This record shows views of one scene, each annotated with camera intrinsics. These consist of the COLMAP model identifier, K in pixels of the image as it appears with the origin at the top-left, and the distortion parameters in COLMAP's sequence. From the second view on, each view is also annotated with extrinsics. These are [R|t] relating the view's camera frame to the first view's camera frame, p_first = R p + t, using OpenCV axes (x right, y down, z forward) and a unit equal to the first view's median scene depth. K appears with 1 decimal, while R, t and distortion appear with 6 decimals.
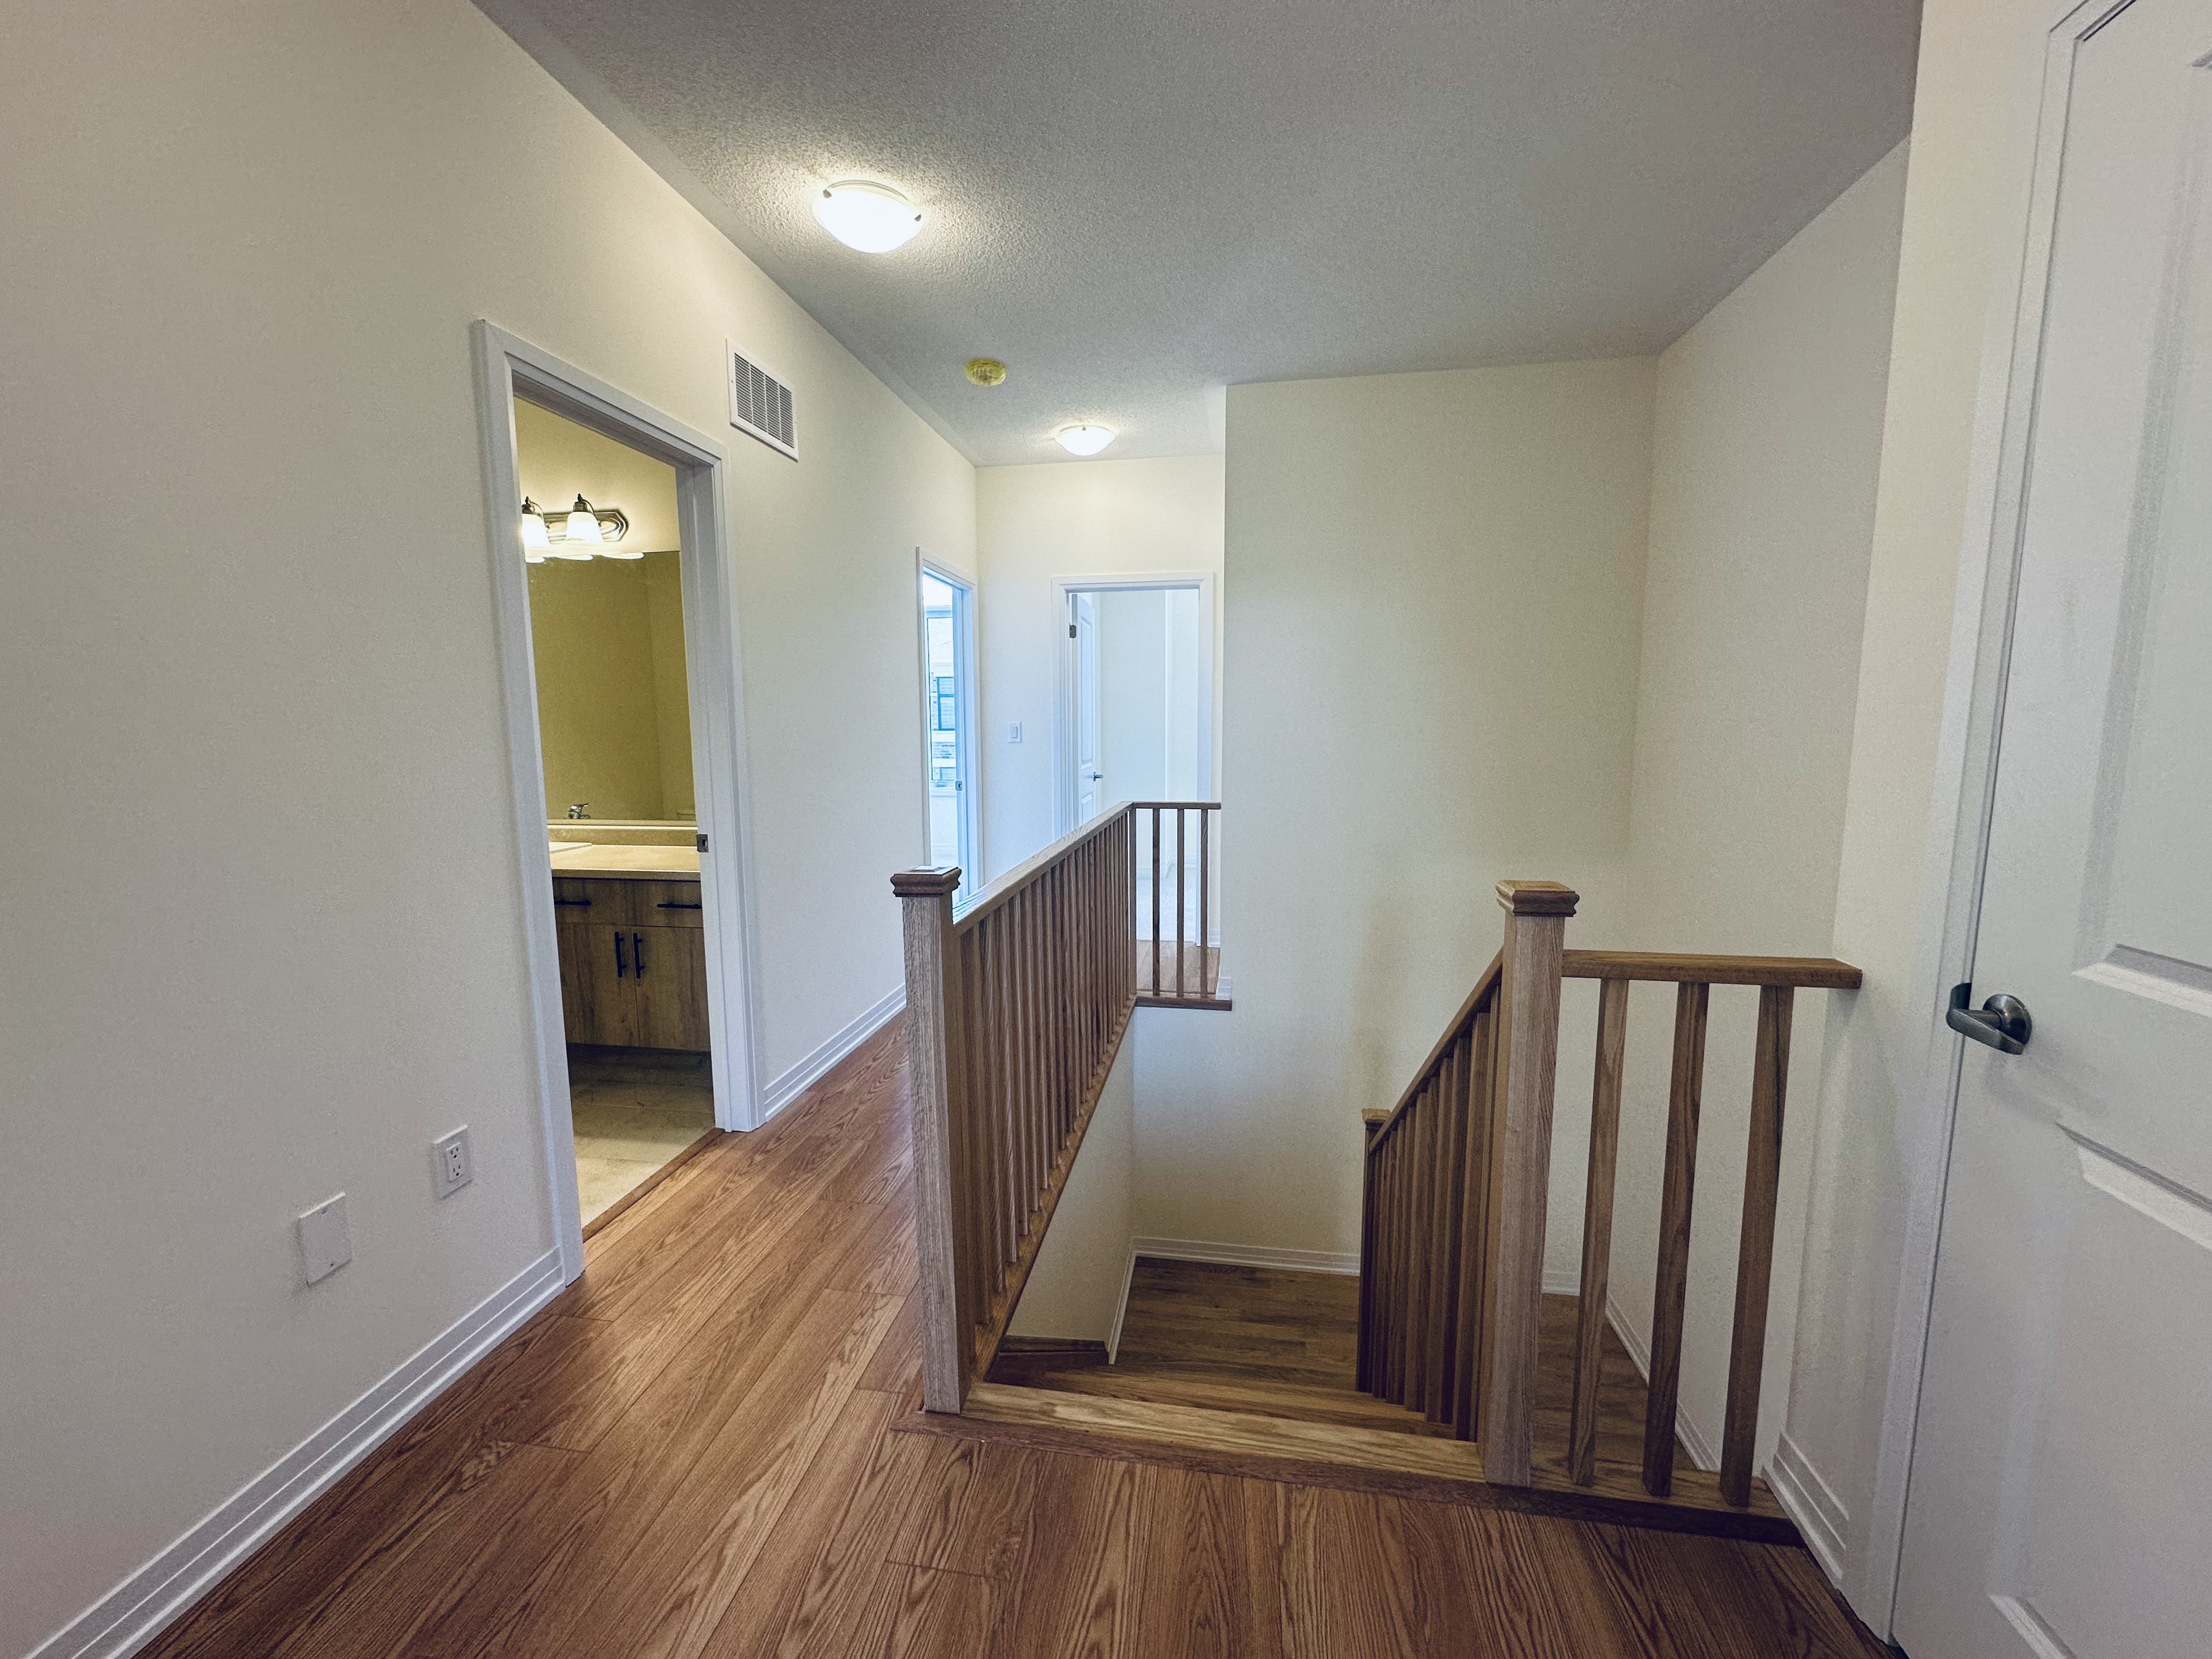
lens RADIAL K [[879.7, 0, 1105.6], [0, 879.7, 826.6], [0, 0, 1]] dist [-0.002193, 0.000097]
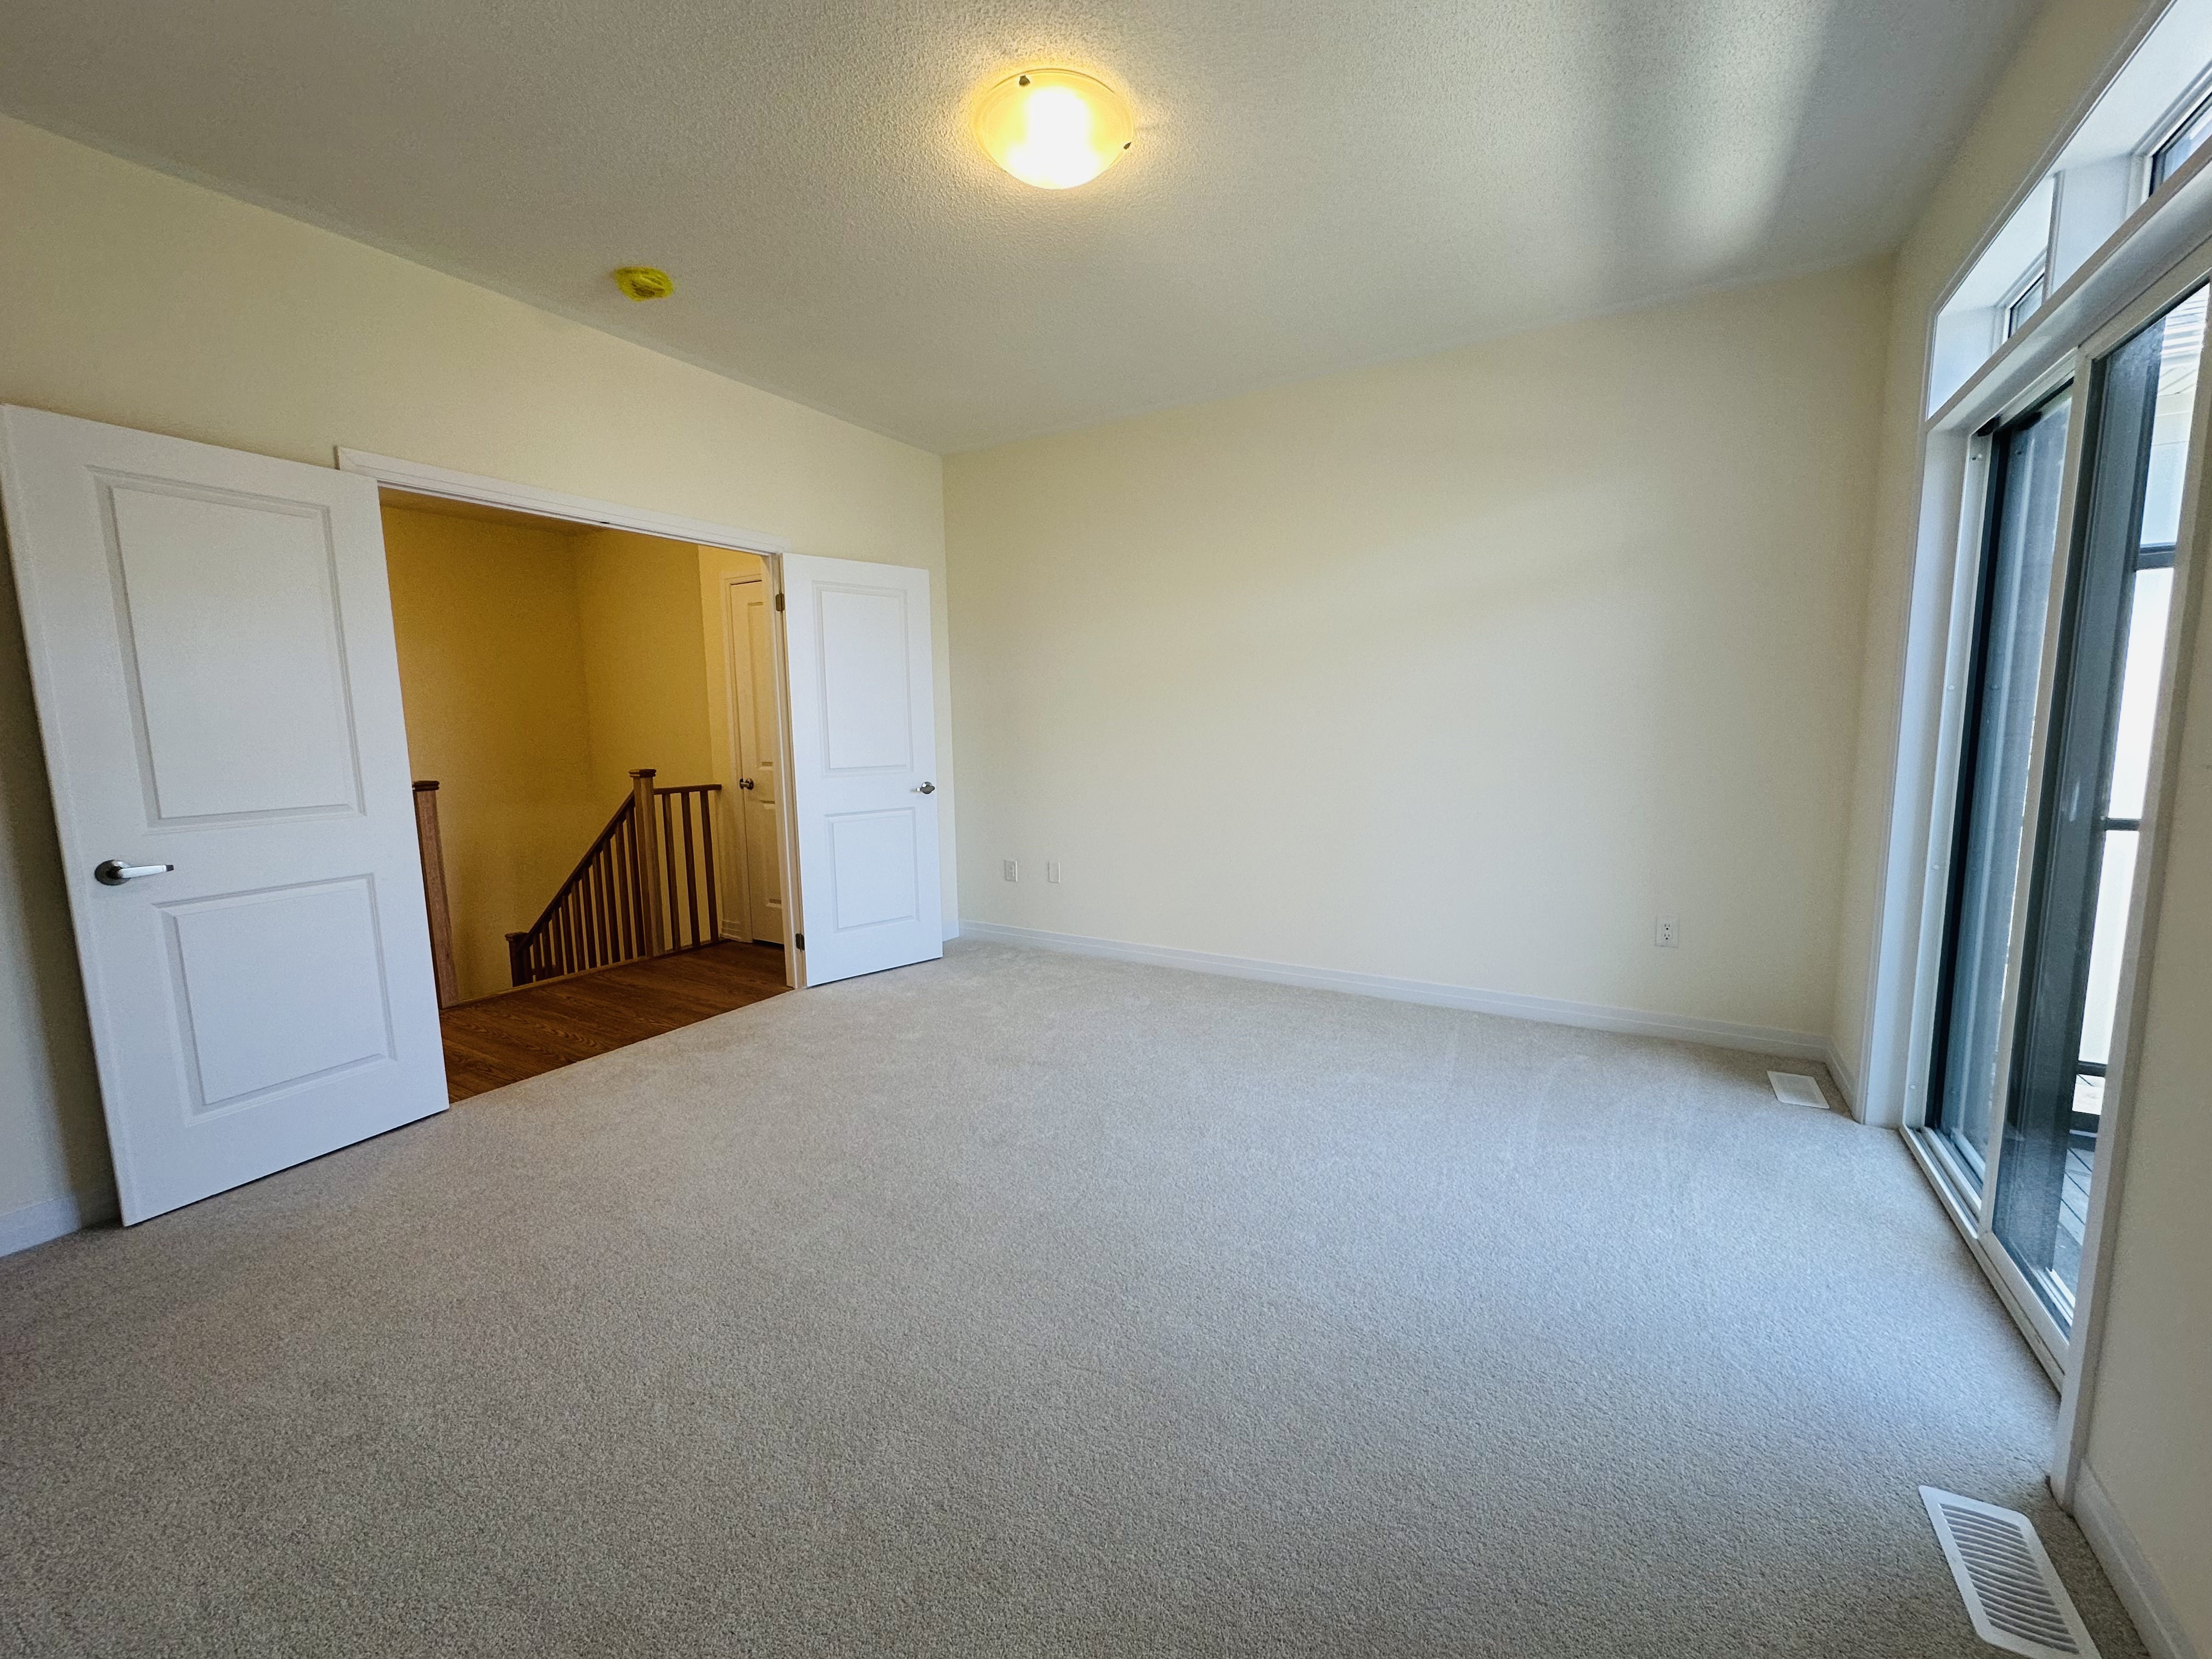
lens RADIAL K [[879.7, 0, 1105.6], [0, 879.7, 826.6], [0, 0, 1]] dist [-0.002193, 0.000097]
pose [[0.365946, -0.111172, 0.923972, -2.087065], [0.123545, 0.989855, 0.070168, 0.278996], [-0.922399, 0.088474, 0.375969, -1.975999]]
